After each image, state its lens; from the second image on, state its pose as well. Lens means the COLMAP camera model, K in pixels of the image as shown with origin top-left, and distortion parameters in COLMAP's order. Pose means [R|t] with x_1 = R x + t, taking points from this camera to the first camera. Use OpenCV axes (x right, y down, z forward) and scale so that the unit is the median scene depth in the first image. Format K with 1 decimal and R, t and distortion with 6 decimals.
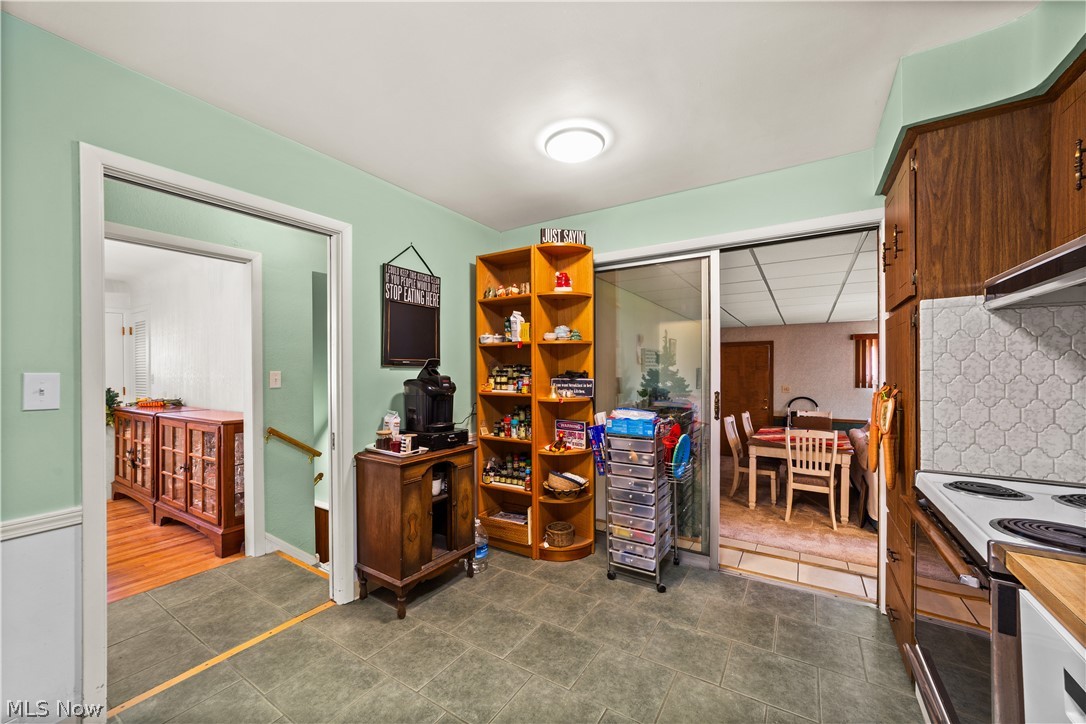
lens RADIAL K [[420.3, 0, 539.3], [0, 420.3, 371.2], [0, 0, 1]] dist [-0.001875, 0.000187]
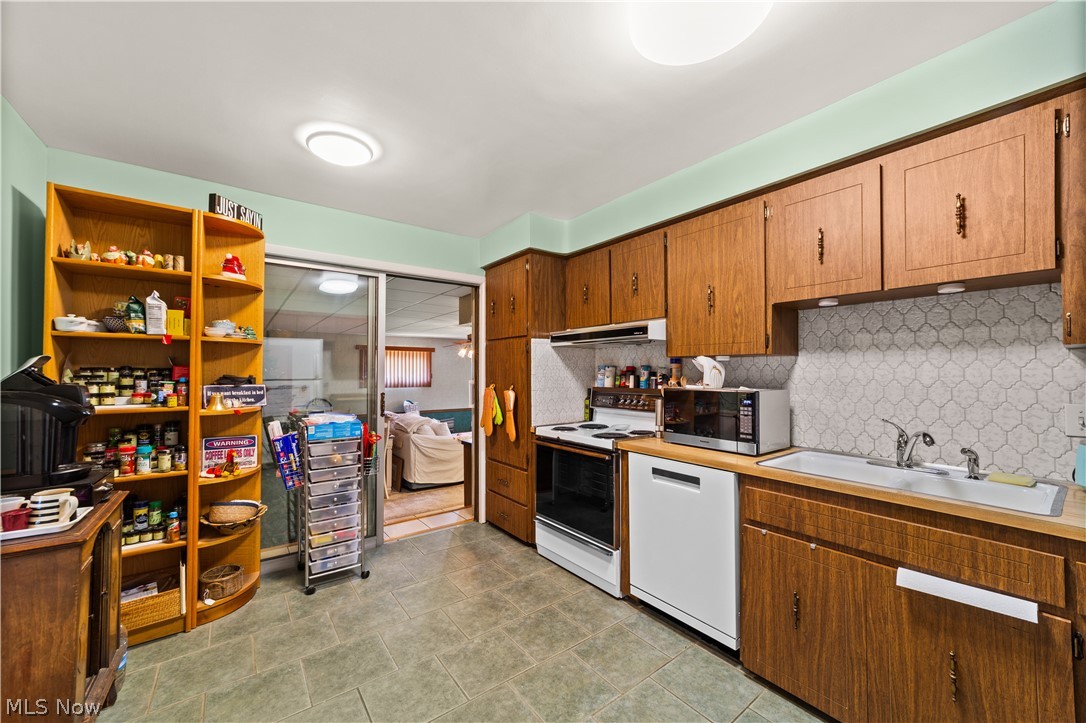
lens RADIAL K [[416.0, 0, 543.0], [0, 416.0, 361.5], [0, 0, 1]] dist [-0.000520, 0.000241]
pose [[0.354647, 0.026958, 0.934612, -0.482671], [0.001180, 0.999571, -0.029279, -0.003741], [-0.935000, 0.011486, 0.354463, 0.151118]]
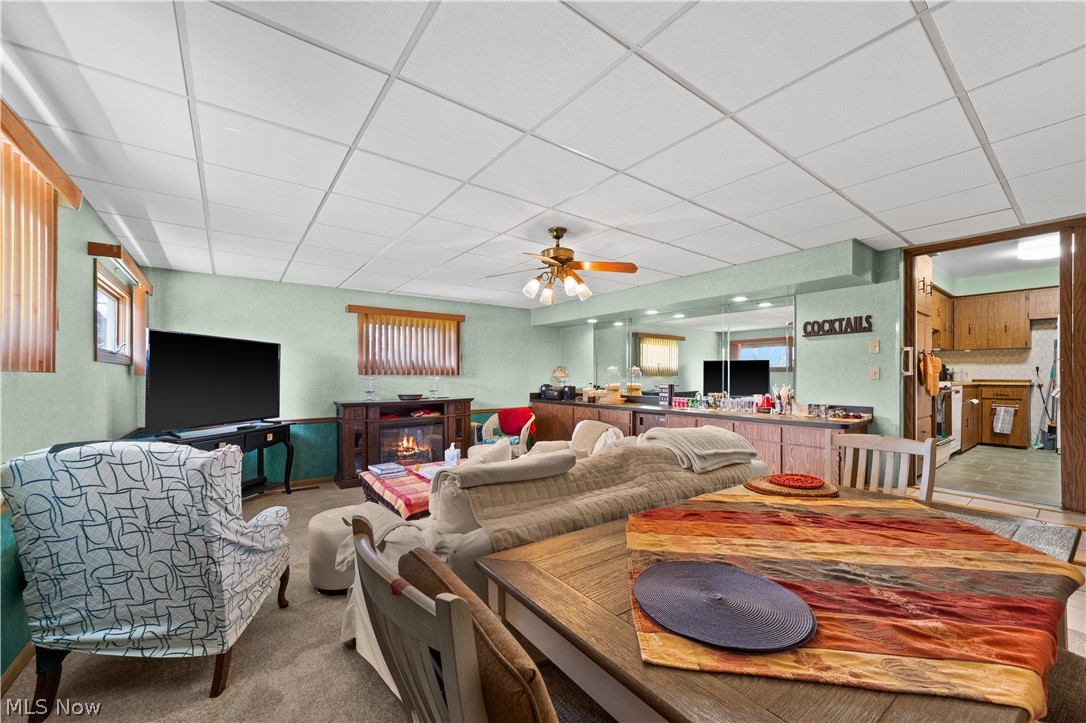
lens RADIAL K [[412.8, 0, 537.8], [0, 412.8, 376.9], [0, 0, 1]] dist [-0.000545, 0.000158]
pose [[-0.930972, -0.002087, 0.365084, 1.263794], [0.000026, 0.999983, 0.005782, 0.097672], [-0.365090, 0.005392, -0.930957, 2.412648]]
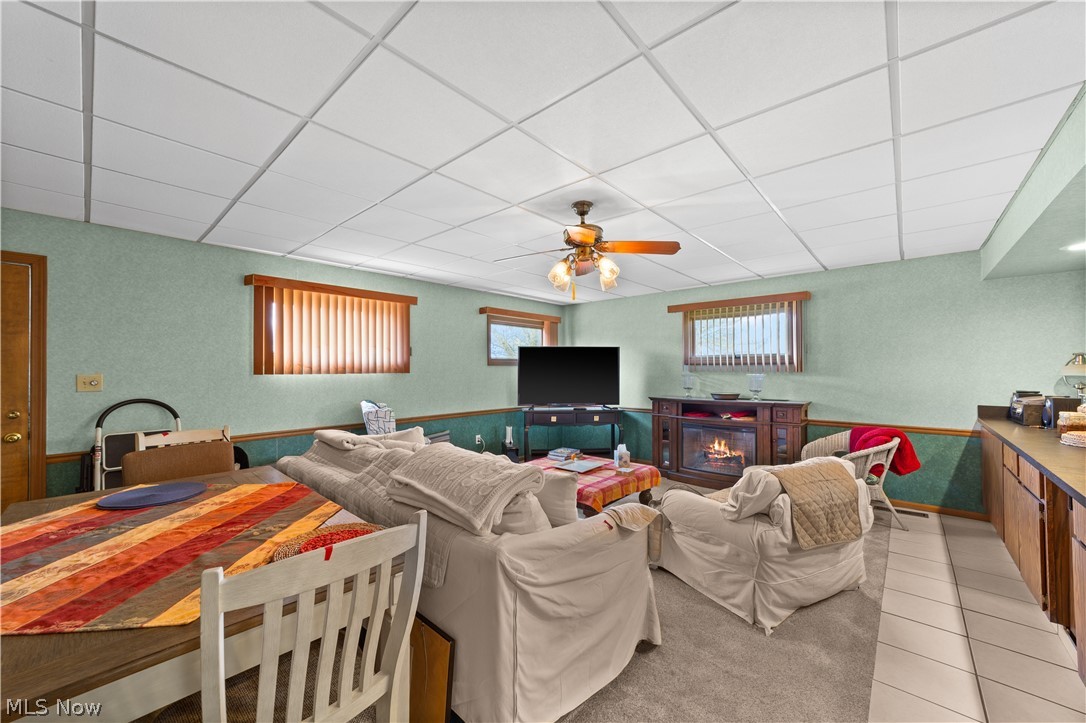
lens RADIAL K [[409.7, 0, 543.0], [0, 409.7, 361.5], [0, 0, 1]] dist [-0.001551, 0.000109]
pose [[0.157503, 0.015173, 0.987402, 0.696987], [0.005731, 0.999851, -0.016279, 0.080914], [-0.987502, 0.008223, 0.157392, 1.317820]]
